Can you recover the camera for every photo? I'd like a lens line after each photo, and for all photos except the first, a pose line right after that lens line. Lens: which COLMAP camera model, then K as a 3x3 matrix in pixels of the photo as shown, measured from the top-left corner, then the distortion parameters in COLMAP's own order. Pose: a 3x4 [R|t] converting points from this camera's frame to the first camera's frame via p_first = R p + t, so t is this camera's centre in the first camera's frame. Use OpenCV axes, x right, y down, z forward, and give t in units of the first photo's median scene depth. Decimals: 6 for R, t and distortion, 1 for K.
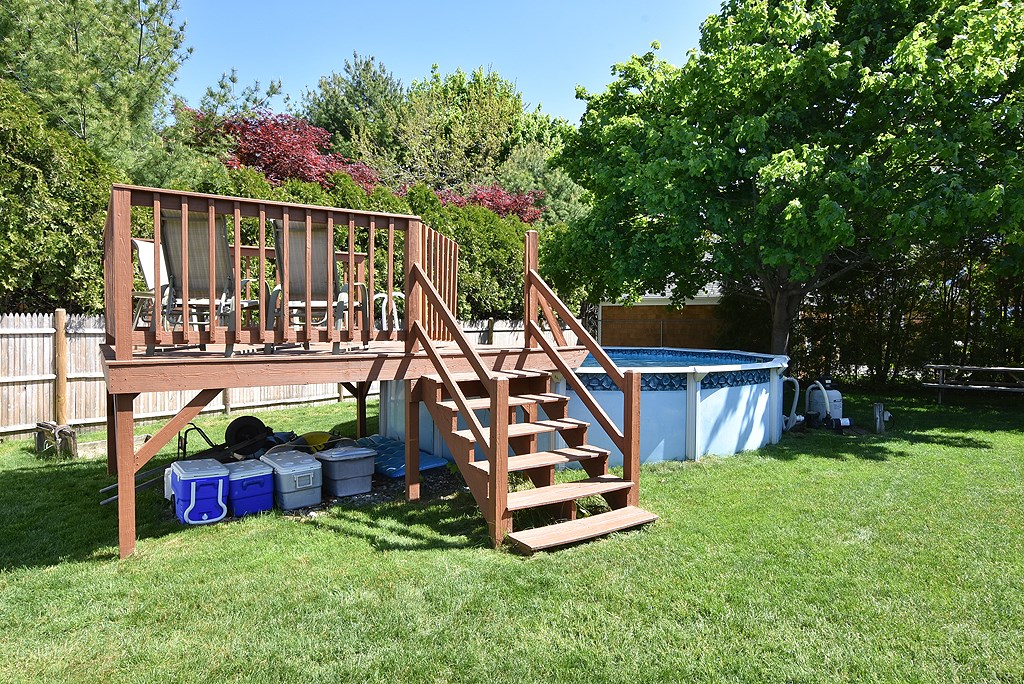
lens RADIAL K [[636.1, 0, 517.1], [0, 636.1, 333.5], [0, 0, 1]] dist [-0.007674, -0.000526]
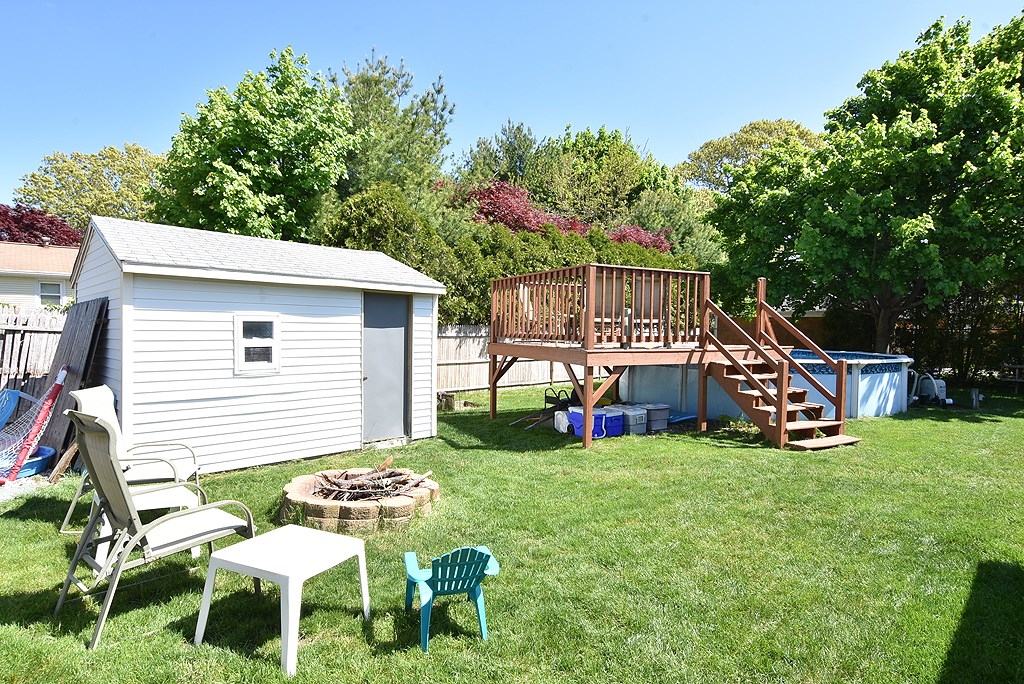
lens RADIAL K [[557.1, 0, 508.2], [0, 557.1, 348.0], [0, 0, 1]] dist [-0.007196, -0.000615]
pose [[0.990905, 0.010767, -0.134134, -0.501663], [-0.008400, 0.999799, 0.018206, 0.004302], [0.134303, -0.016913, 0.990796, -0.626663]]
